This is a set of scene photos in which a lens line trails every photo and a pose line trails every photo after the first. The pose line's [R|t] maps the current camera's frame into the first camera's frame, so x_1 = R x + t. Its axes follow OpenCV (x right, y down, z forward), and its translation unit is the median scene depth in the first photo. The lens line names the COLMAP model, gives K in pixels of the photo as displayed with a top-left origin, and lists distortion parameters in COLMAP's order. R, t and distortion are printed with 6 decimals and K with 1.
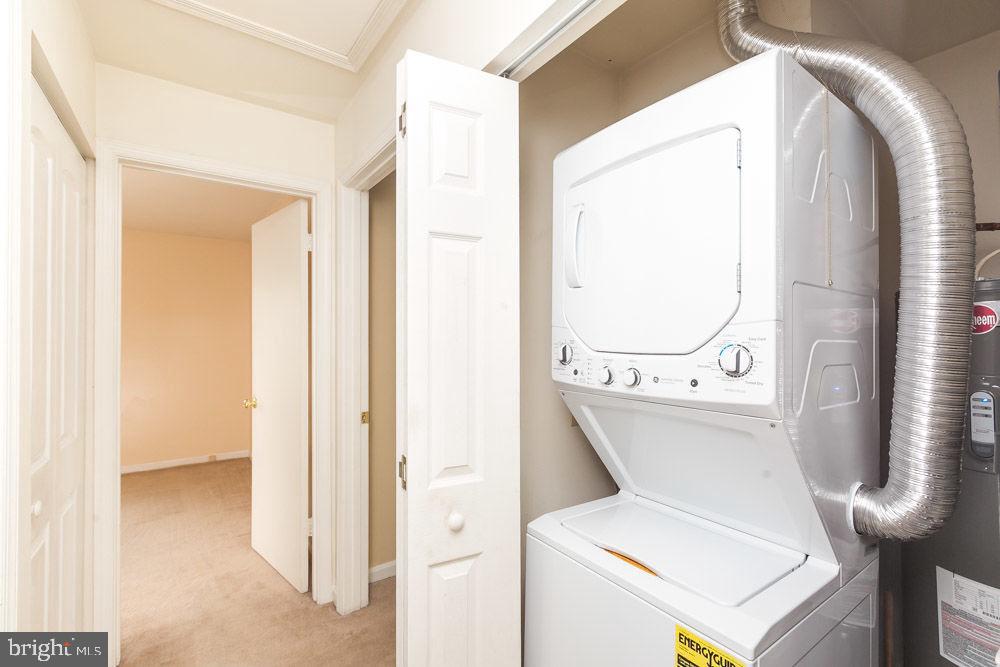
lens RADIAL K [[450.1, 0, 502.0], [0, 450.1, 335.3], [0, 0, 1]] dist [0.004732, -0.001326]
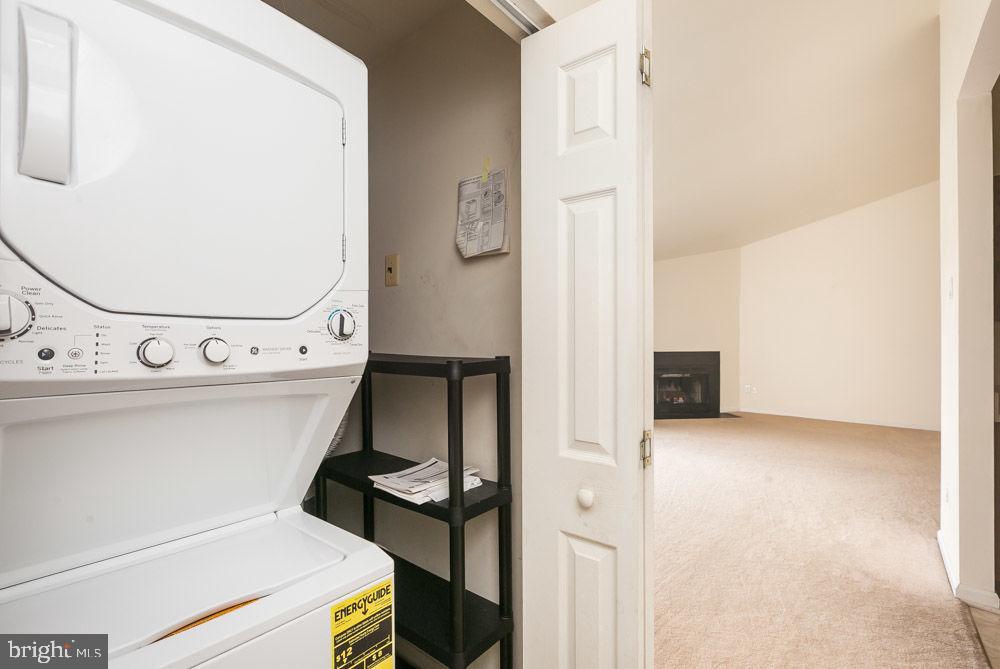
lens RADIAL K [[450.1, 0, 501.9], [0, 450.1, 339.5], [0, 0, 1]] dist [0.004732, -0.001326]
pose [[-0.255951, 0.000843, 0.966689, -0.566043], [-0.003649, 0.999992, -0.001838, 0.085527], [-0.966683, -0.003998, -0.255946, 0.850972]]
